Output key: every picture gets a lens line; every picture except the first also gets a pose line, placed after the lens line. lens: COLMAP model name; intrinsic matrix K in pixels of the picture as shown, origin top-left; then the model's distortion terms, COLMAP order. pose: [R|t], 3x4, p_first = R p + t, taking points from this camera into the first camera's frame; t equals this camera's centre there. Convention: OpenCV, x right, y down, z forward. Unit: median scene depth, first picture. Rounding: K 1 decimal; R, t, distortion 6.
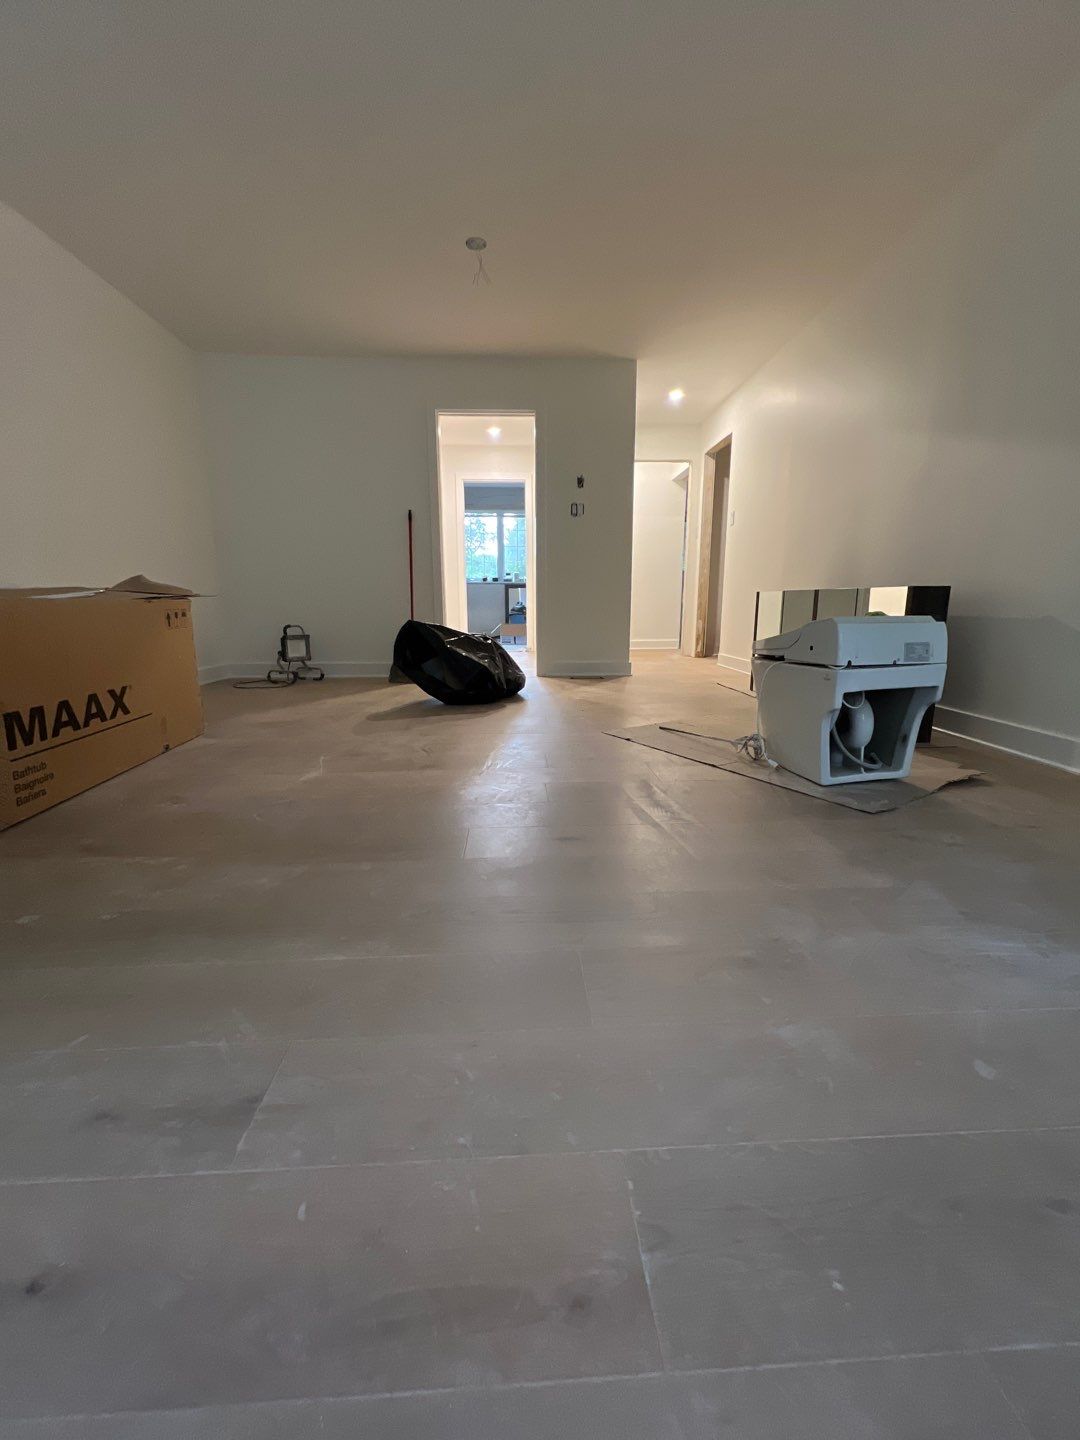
lens RADIAL K [[570.3, 0, 535.7], [0, 570.3, 718.5], [0, 0, 1]] dist [-0.004367, 0.000589]
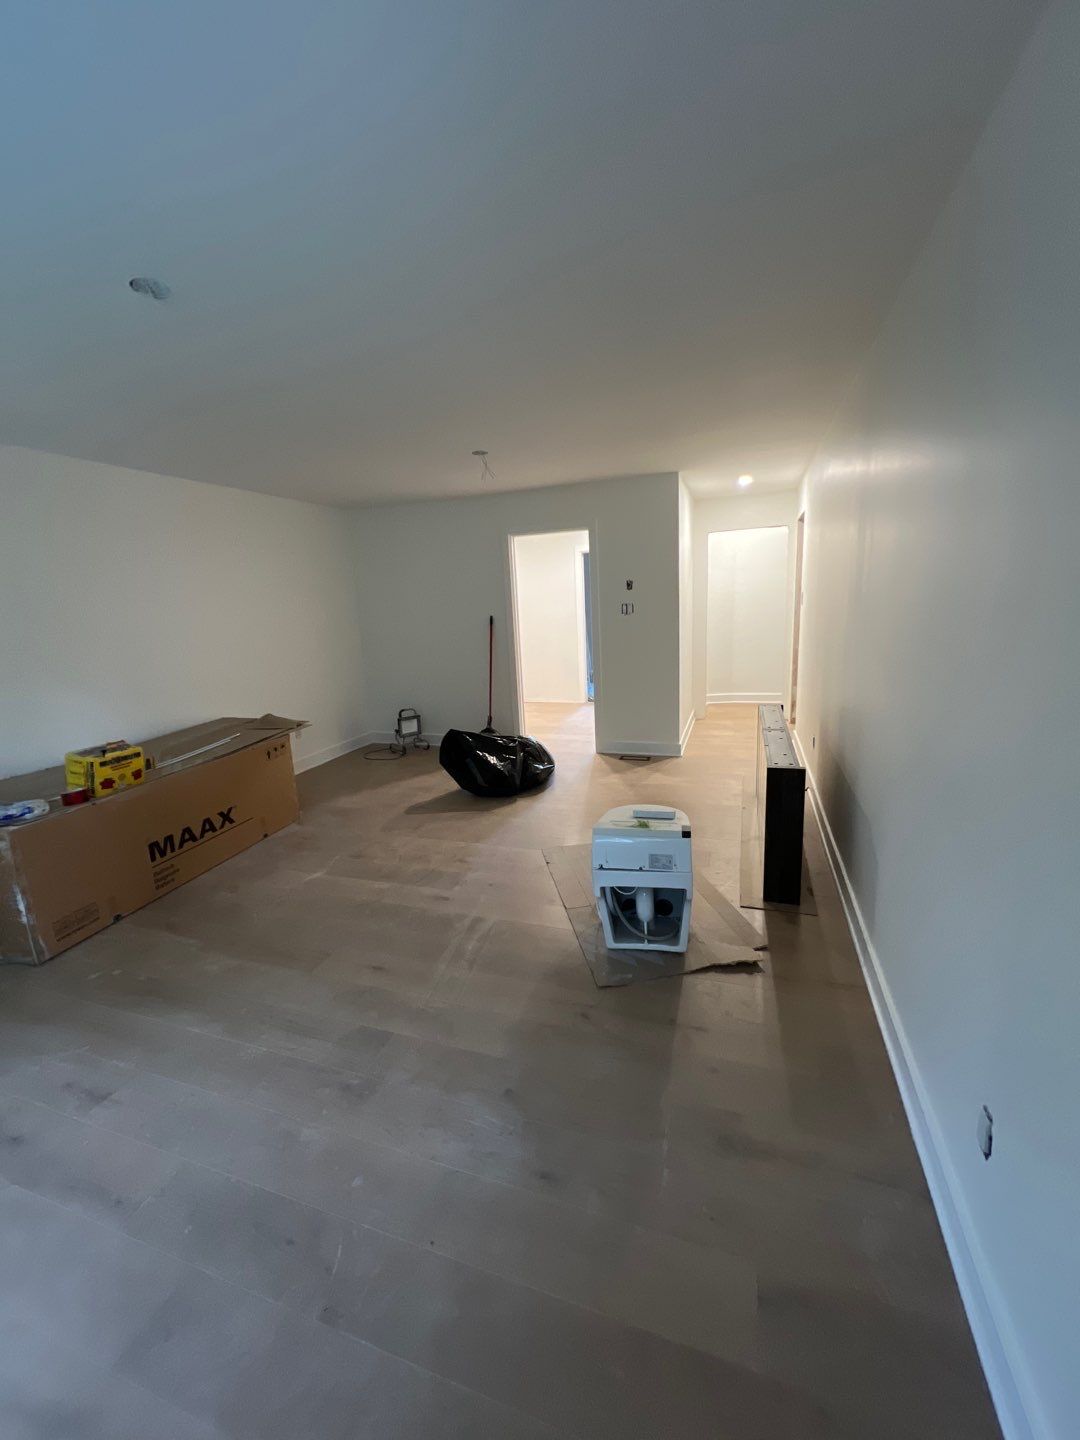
lens RADIAL K [[570.3, 0, 545.7], [0, 570.3, 718.0], [0, 0, 1]] dist [-0.004367, 0.000589]
pose [[0.927295, 0.034209, -0.372764, 0.794733], [-0.026669, 0.999322, 0.025366, -0.406651], [0.373379, -0.013581, 0.927579, -0.218309]]
